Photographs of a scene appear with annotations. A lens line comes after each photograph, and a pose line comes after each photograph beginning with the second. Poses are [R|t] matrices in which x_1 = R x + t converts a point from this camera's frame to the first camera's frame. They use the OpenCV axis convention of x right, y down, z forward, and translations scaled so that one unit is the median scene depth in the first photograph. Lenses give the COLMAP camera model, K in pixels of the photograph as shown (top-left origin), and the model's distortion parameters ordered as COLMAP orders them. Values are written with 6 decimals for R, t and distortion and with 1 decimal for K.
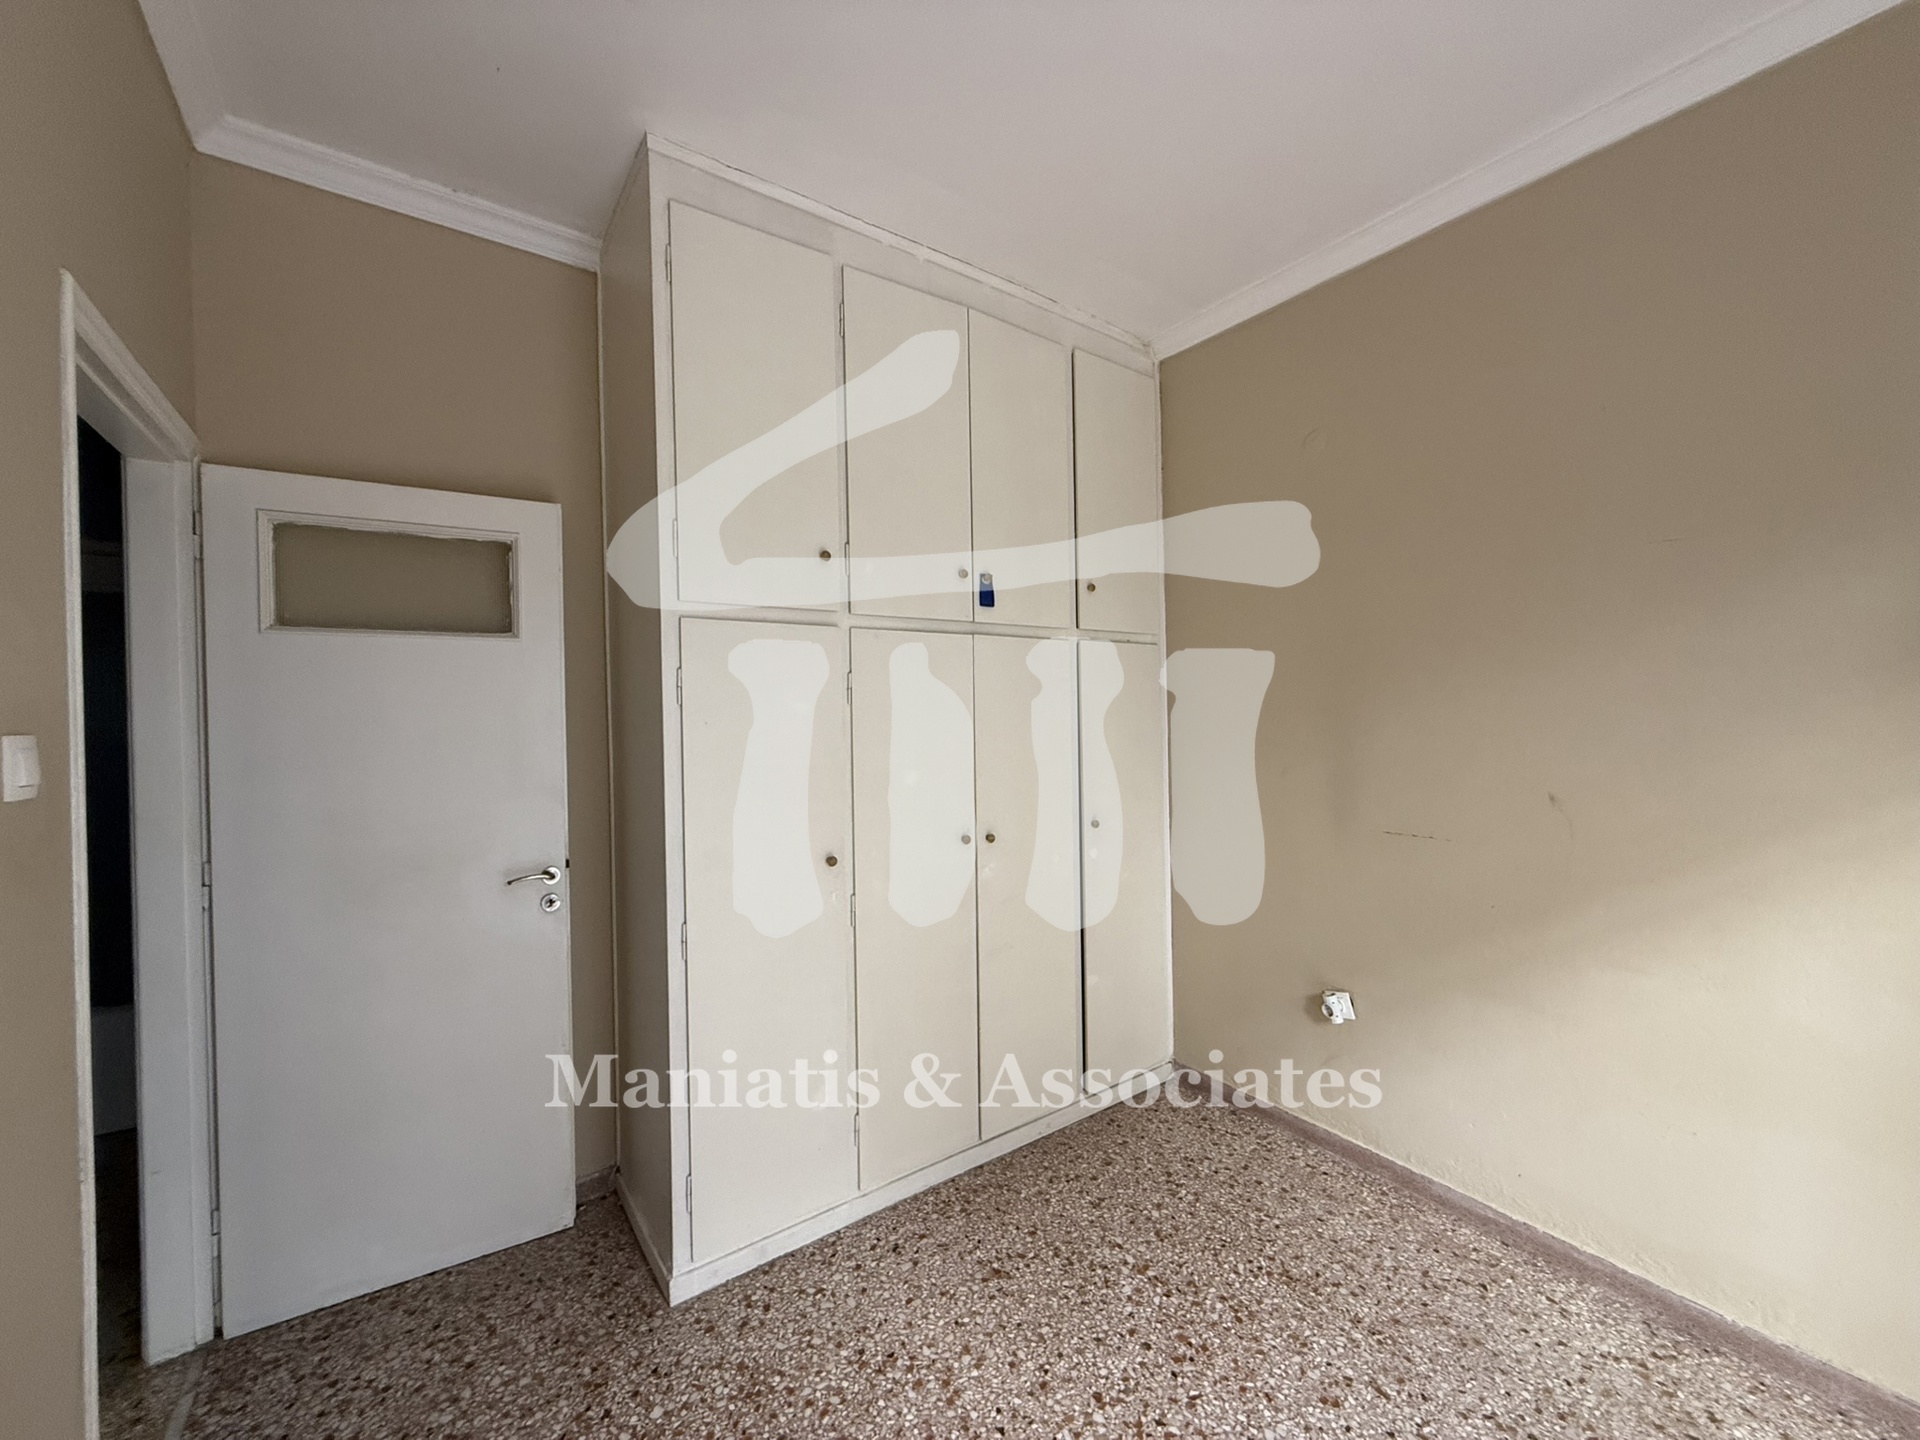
lens RADIAL K [[764.1, 0, 957.5], [0, 764.1, 716.6], [0, 0, 1]] dist [0.002131, 0.000069]
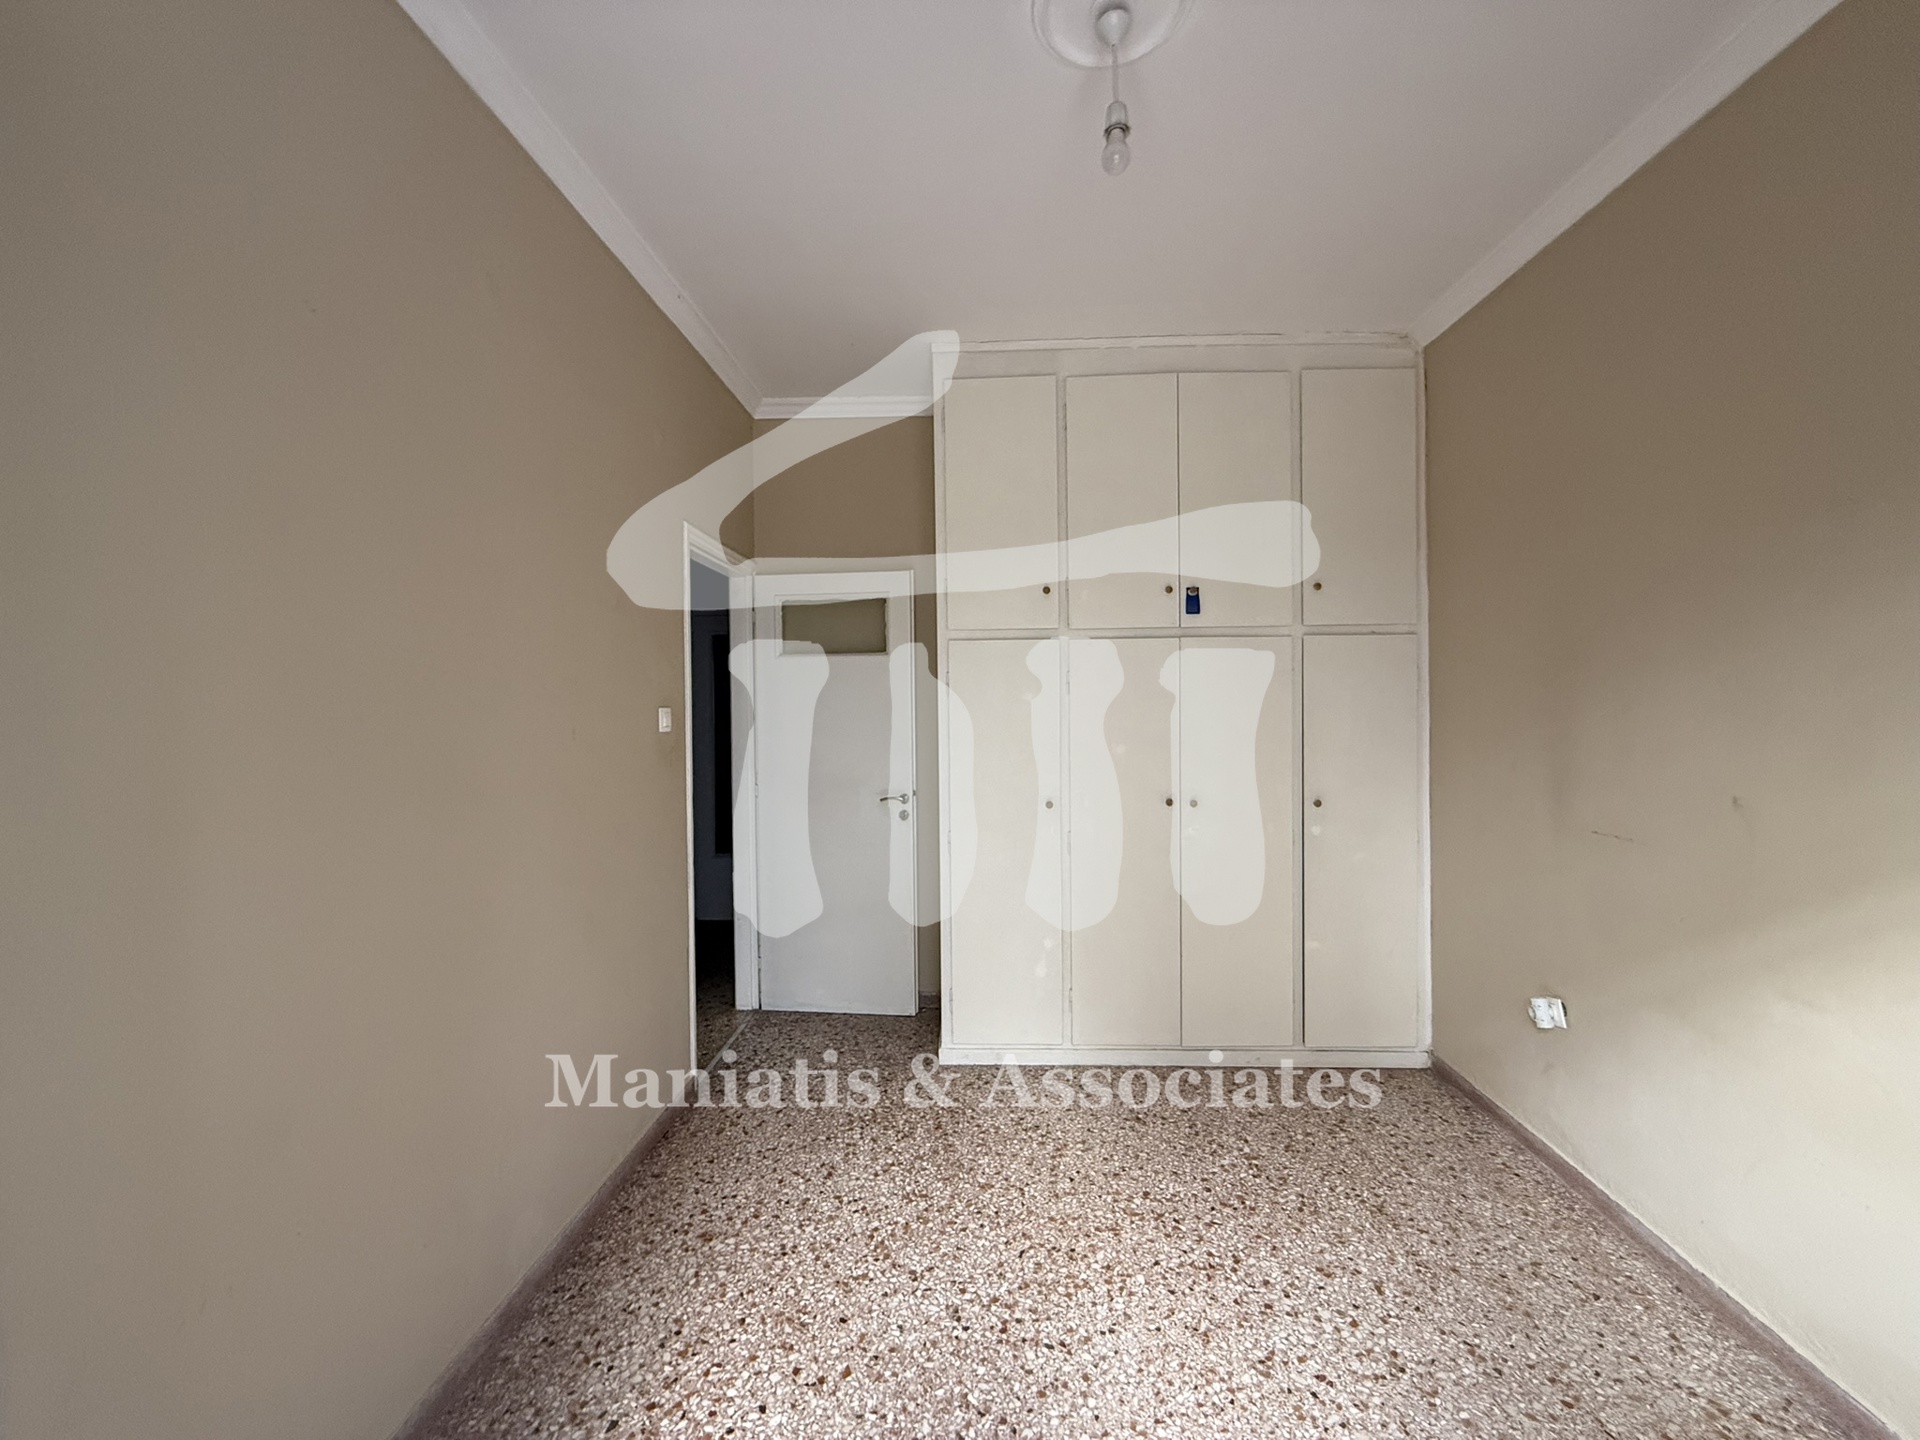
lens RADIAL K [[764.1, 0, 958.4], [0, 764.1, 713.6], [0, 0, 1]] dist [0.002131, 0.000069]
pose [[0.791193, 0.014612, -0.611392, 0.590967], [-0.006189, 0.999855, 0.015886, -0.002429], [0.611535, -0.008785, 0.791169, -0.236880]]
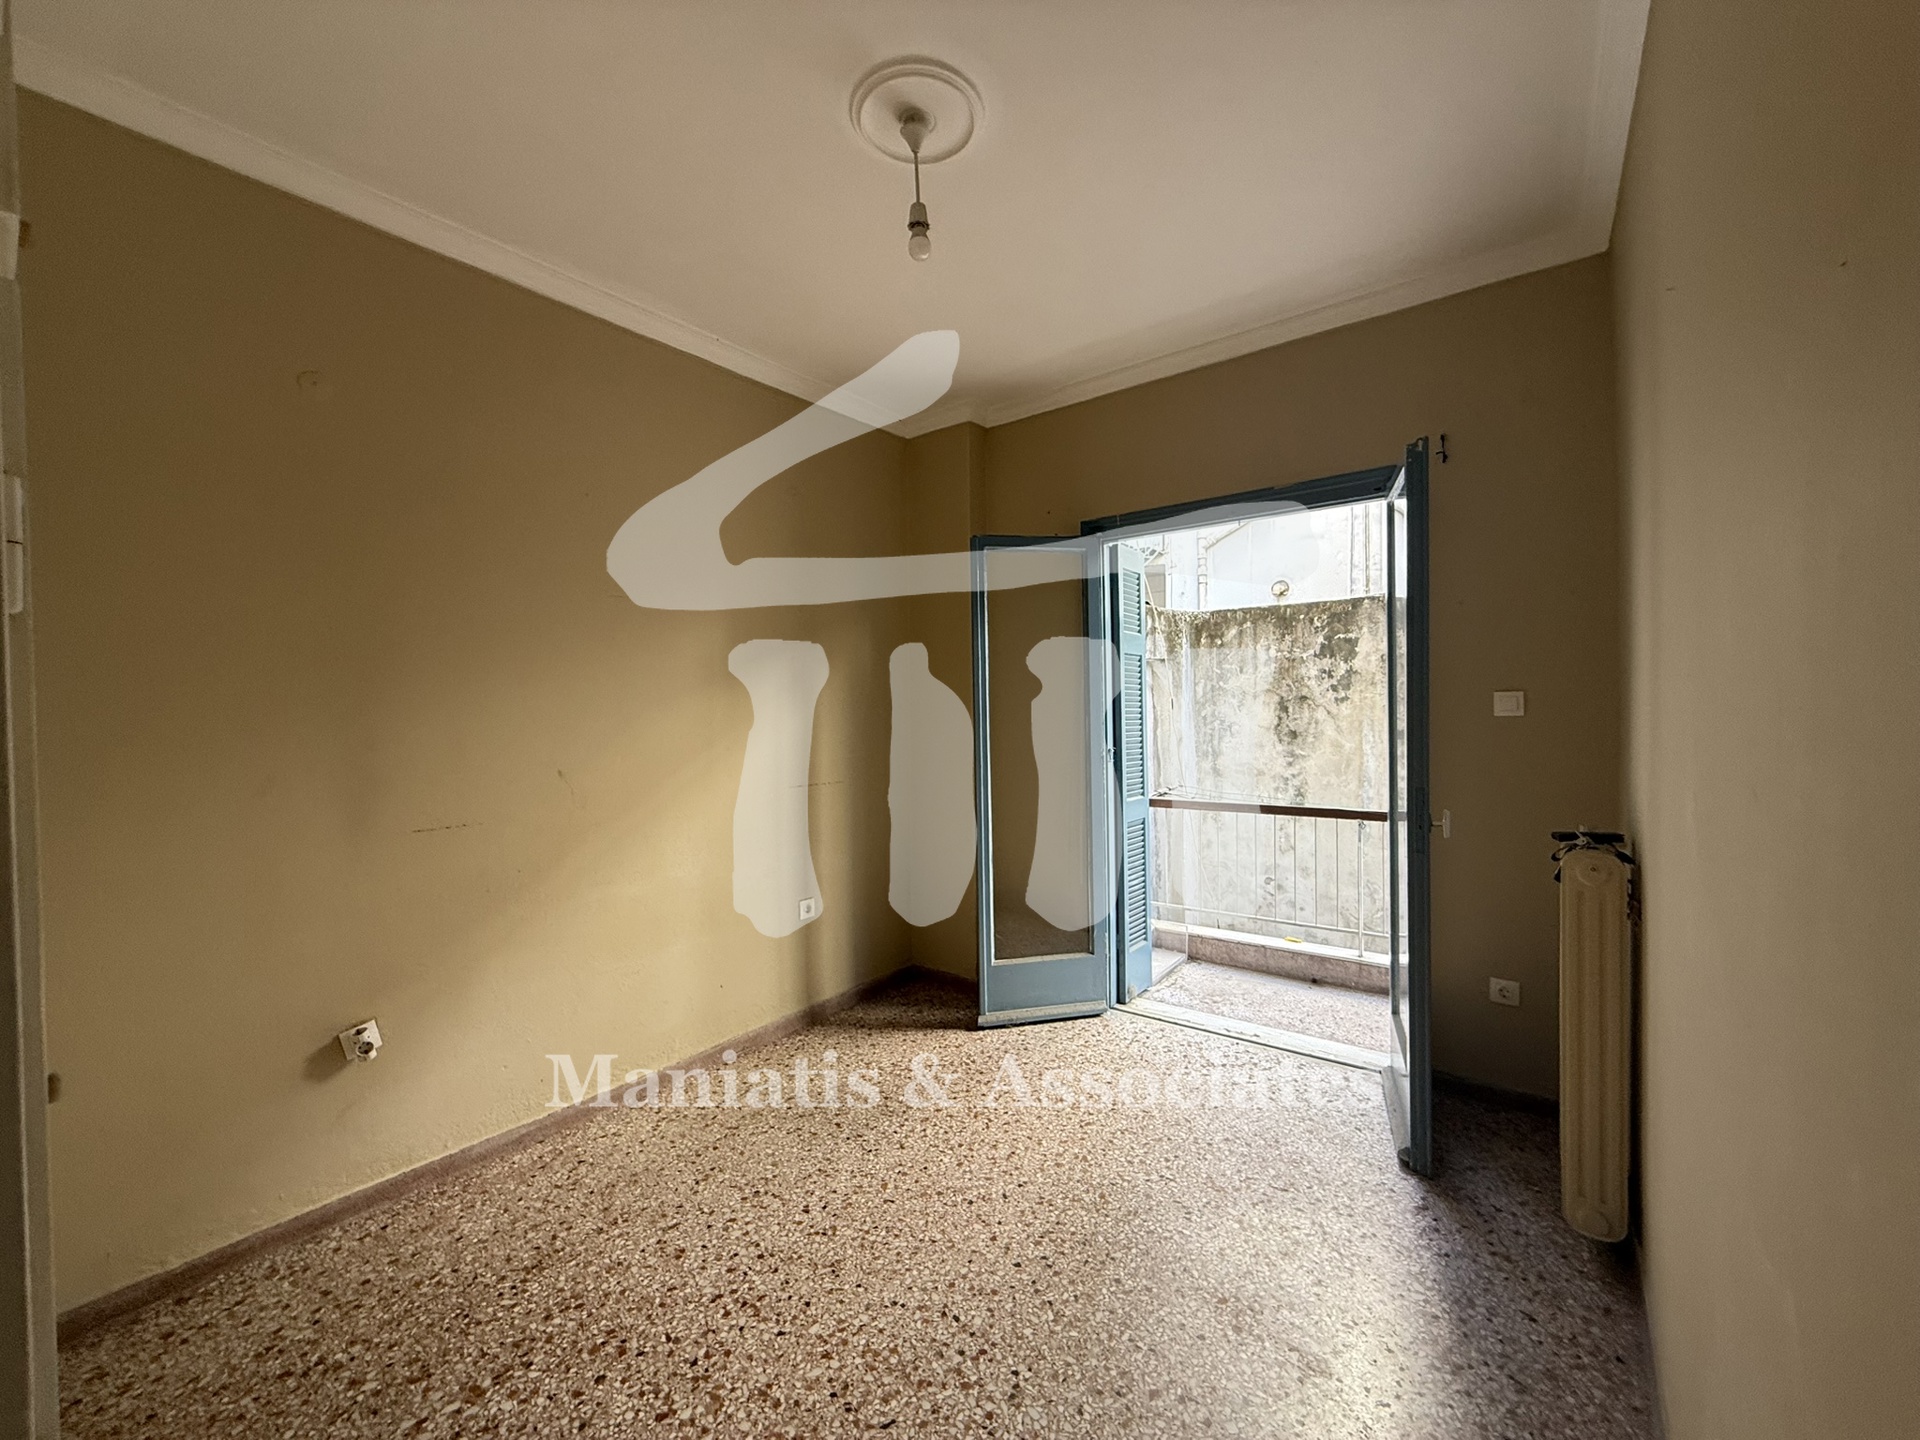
lens RADIAL K [[764.1, 0, 945.8], [0, 764.1, 705.5], [0, 0, 1]] dist [0.002131, 0.000069]
pose [[-0.286335, 0.021297, 0.957893, -0.666222], [0.024650, 0.999586, -0.014856, 0.023783], [-0.957812, 0.019358, -0.286742, 0.722949]]
